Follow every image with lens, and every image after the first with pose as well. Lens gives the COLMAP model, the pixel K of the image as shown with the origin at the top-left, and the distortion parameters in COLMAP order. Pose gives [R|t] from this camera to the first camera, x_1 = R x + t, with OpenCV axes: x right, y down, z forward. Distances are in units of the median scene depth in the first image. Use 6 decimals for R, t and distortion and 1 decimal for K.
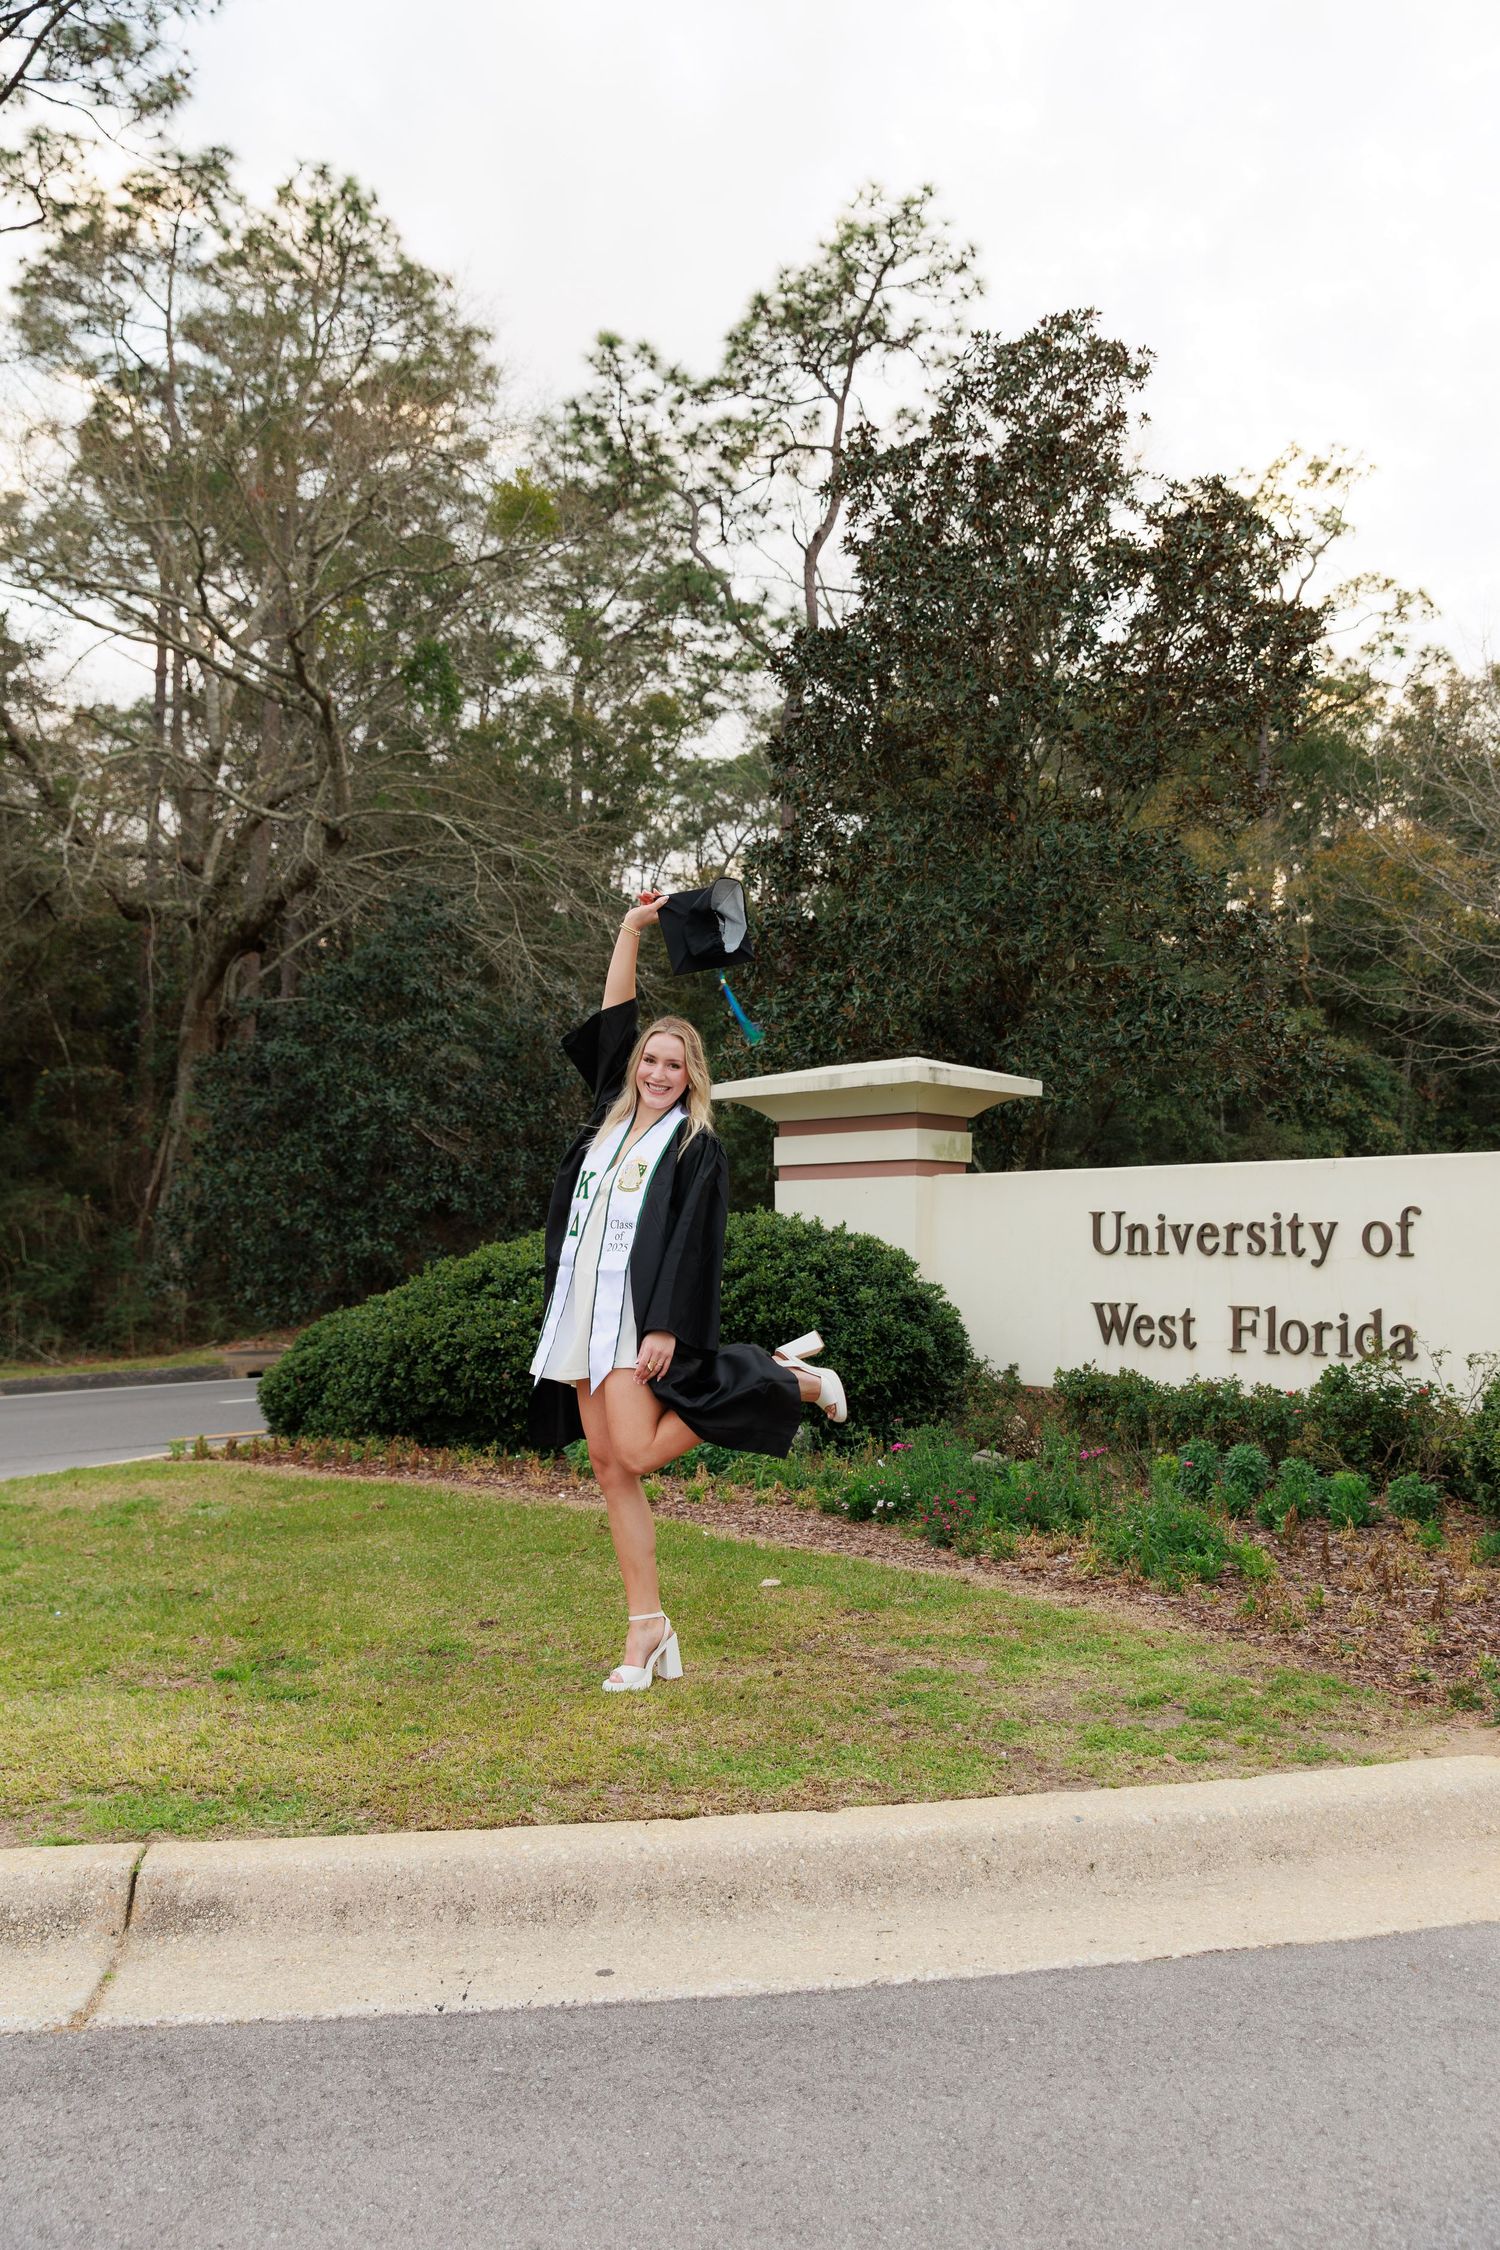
lens RADIAL K [[1886.6, 0, 750.0], [0, 1886.6, 1125.0], [0, 0, 1]] dist [-0.000590, -0.000134]
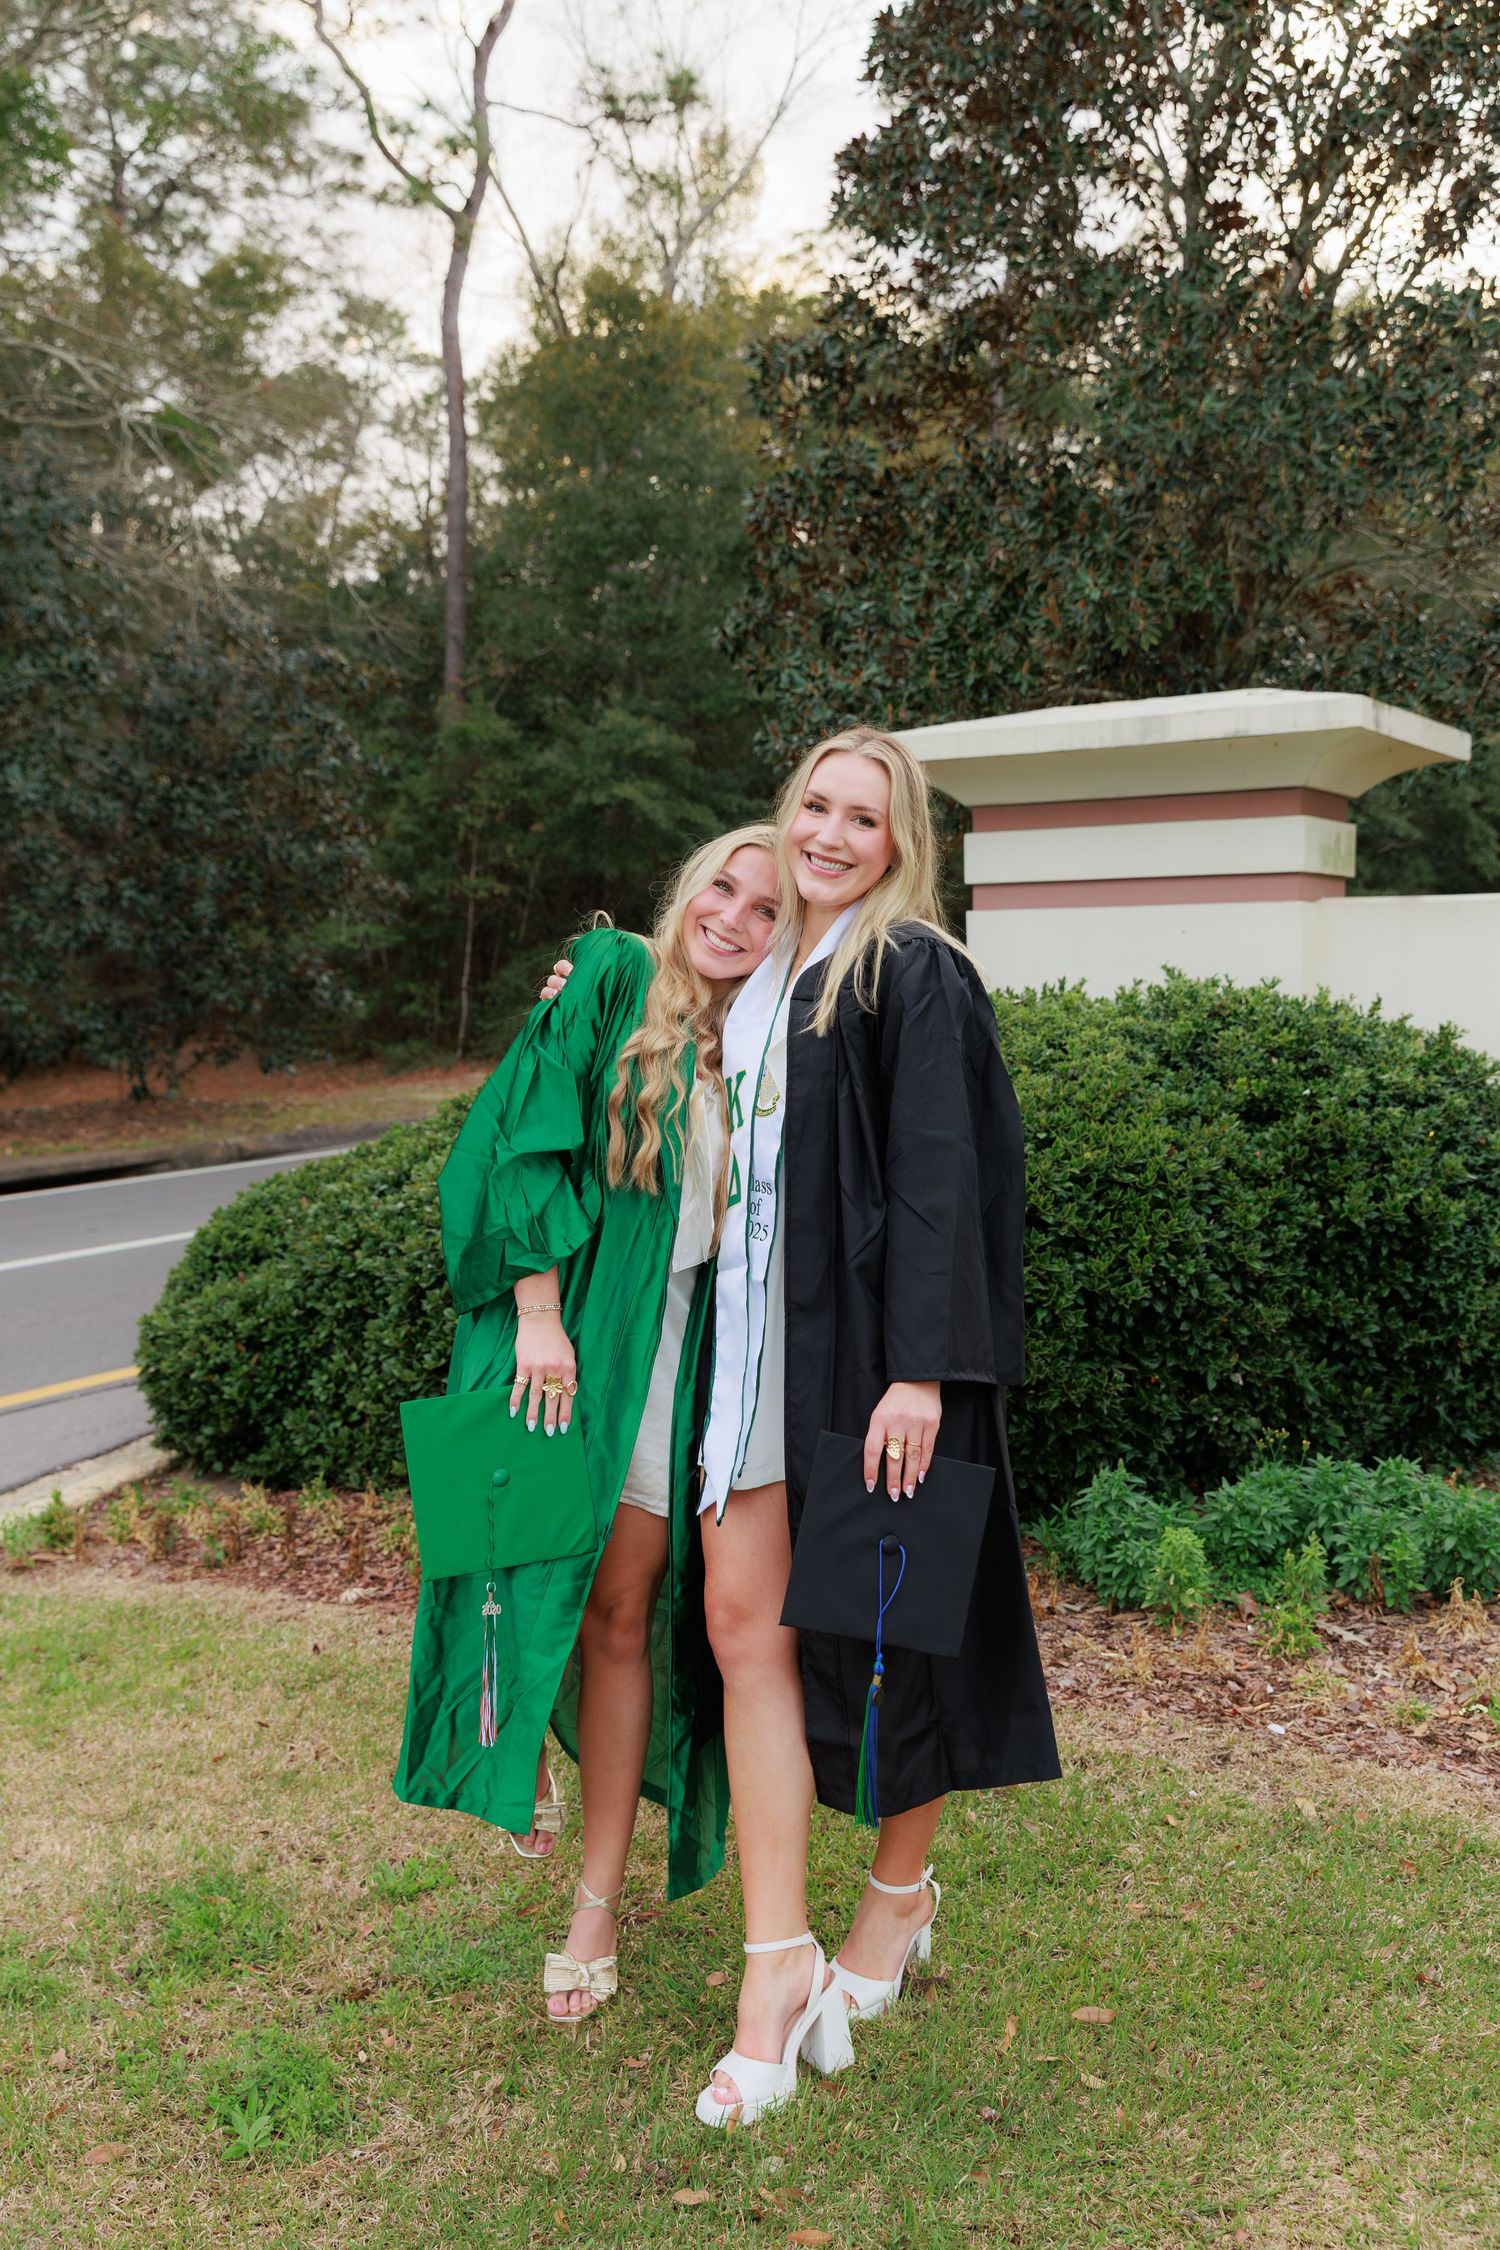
lens RADIAL K [[2079.0, 0, 732.0], [0, 2079.0, 1085.5], [0, 0, 1]] dist [0.003233, 0.004580]
pose [[0.973998, -0.026410, 0.225011, -0.185280], [-0.001010, 0.992666, 0.120886, 0.005846], [-0.226554, -0.117970, 0.966828, 0.375709]]
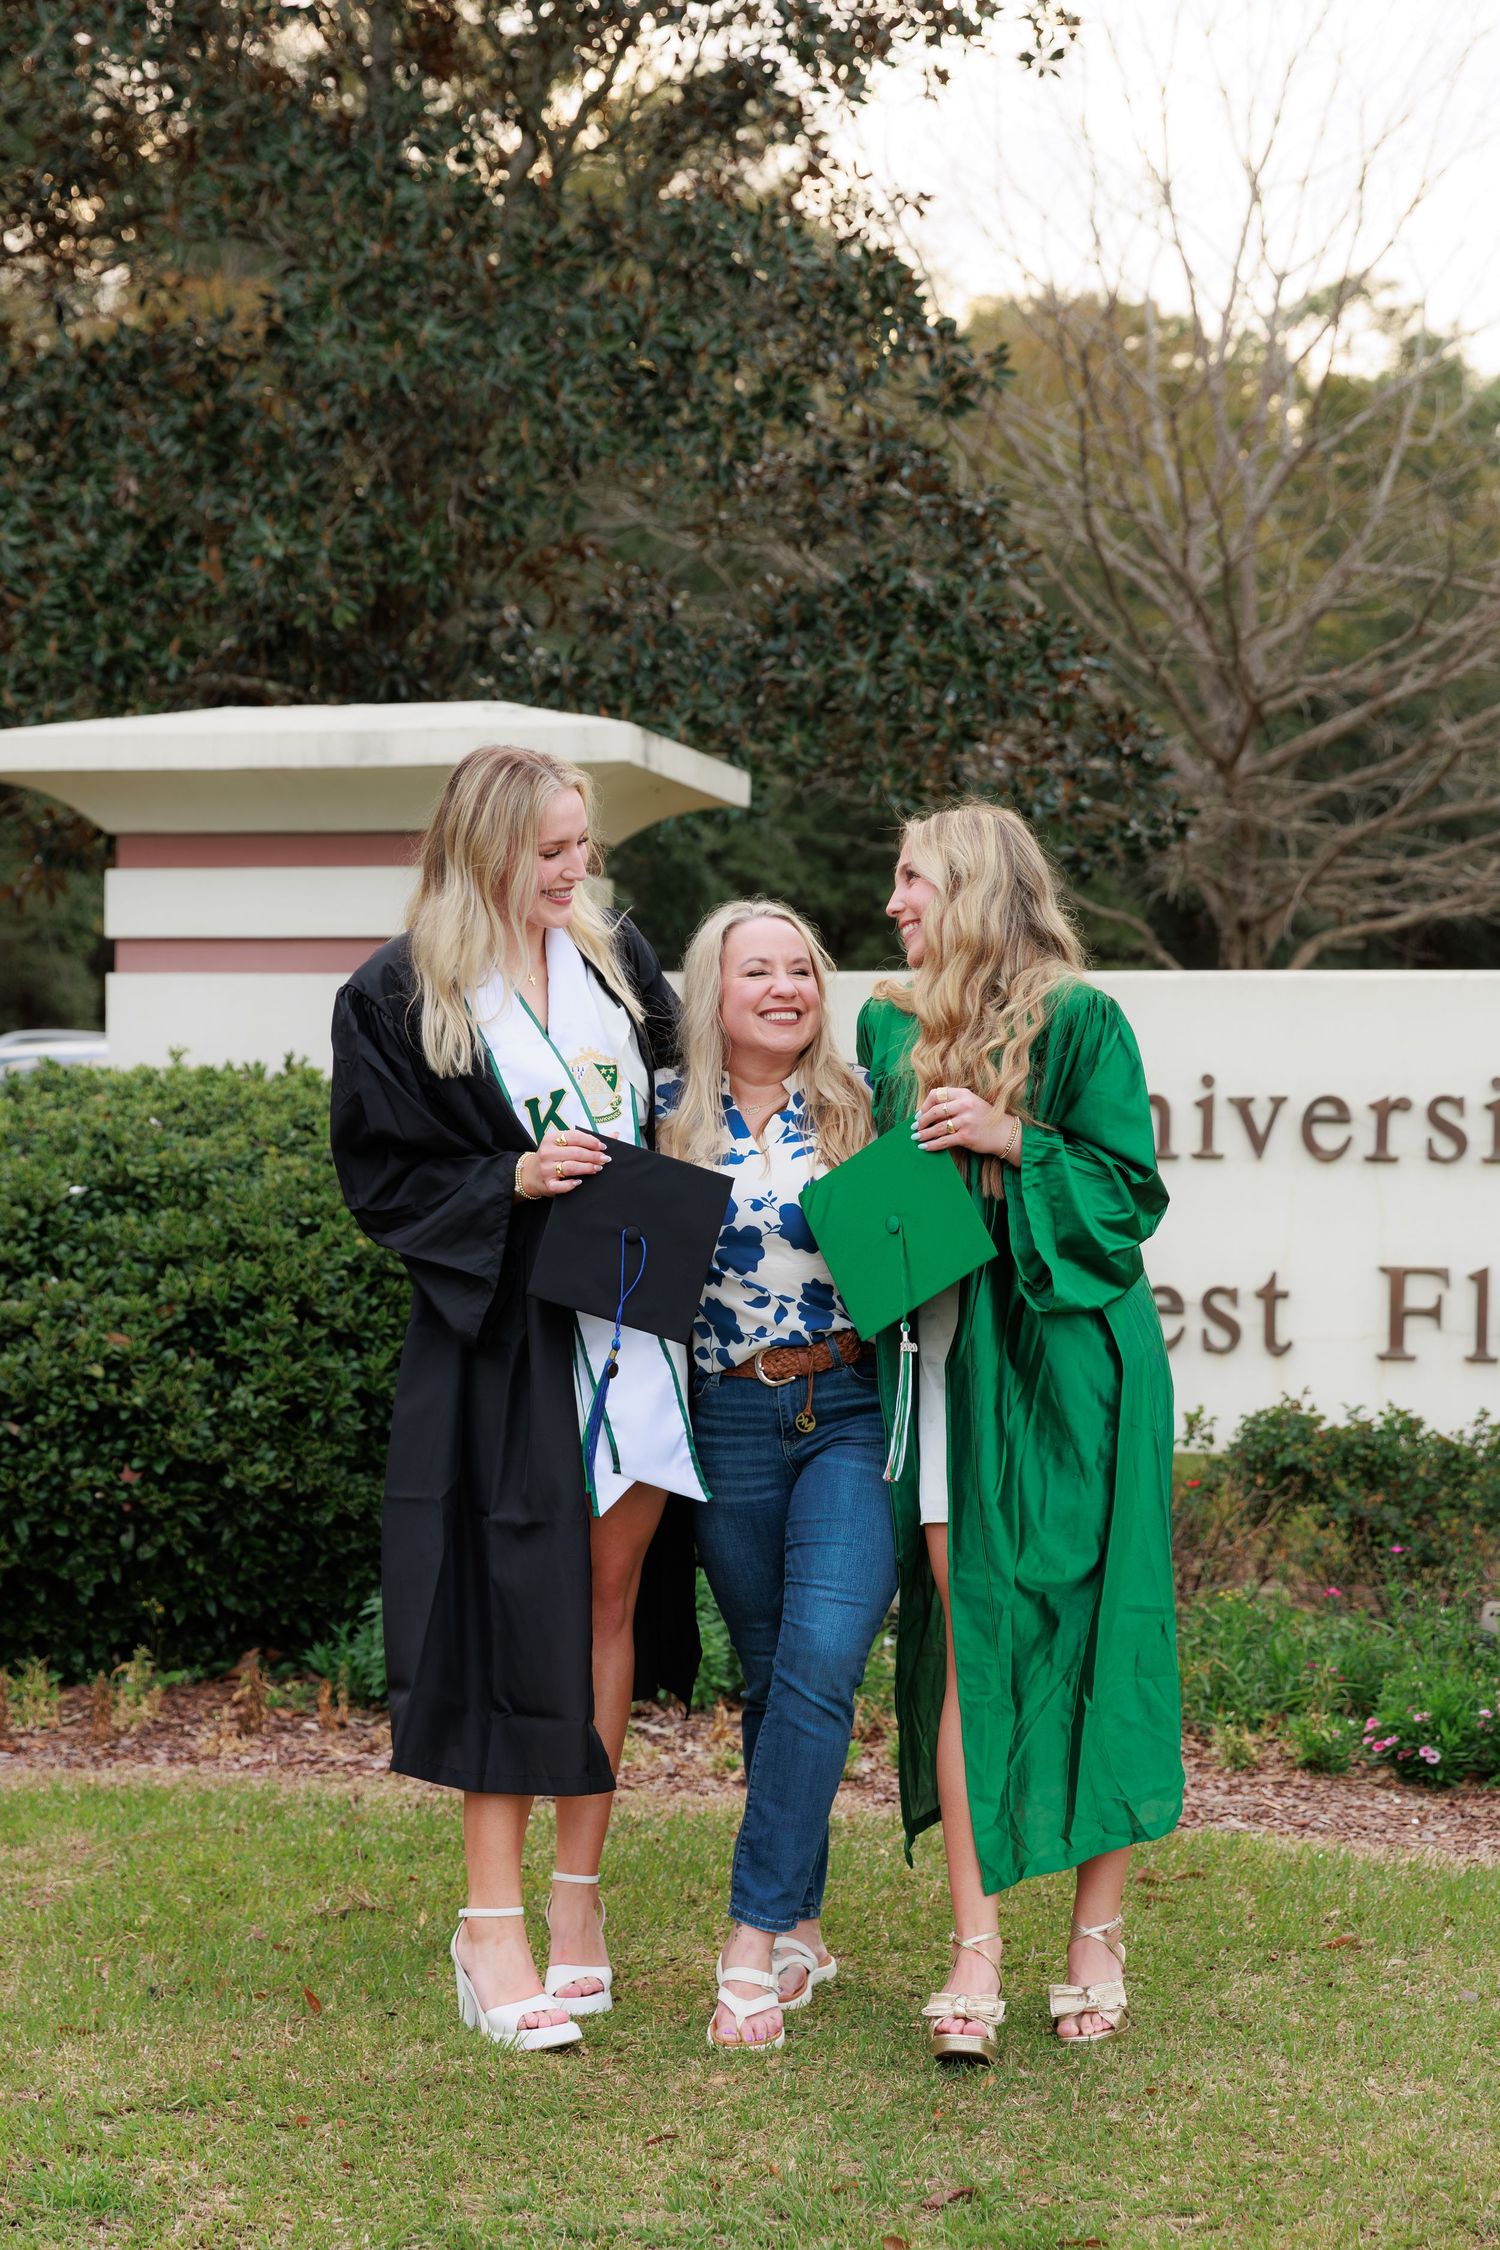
lens RADIAL K [[3775.9, 0, 707.6], [0, 3775.9, 1126.3], [0, 0, 1]] dist [-0.005661, -0.102614]
pose [[0.840712, 0.006513, 0.541444, -0.308131], [-0.045515, 0.997239, 0.058678, 0.007701], [-0.539567, -0.073975, 0.838687, 0.204122]]
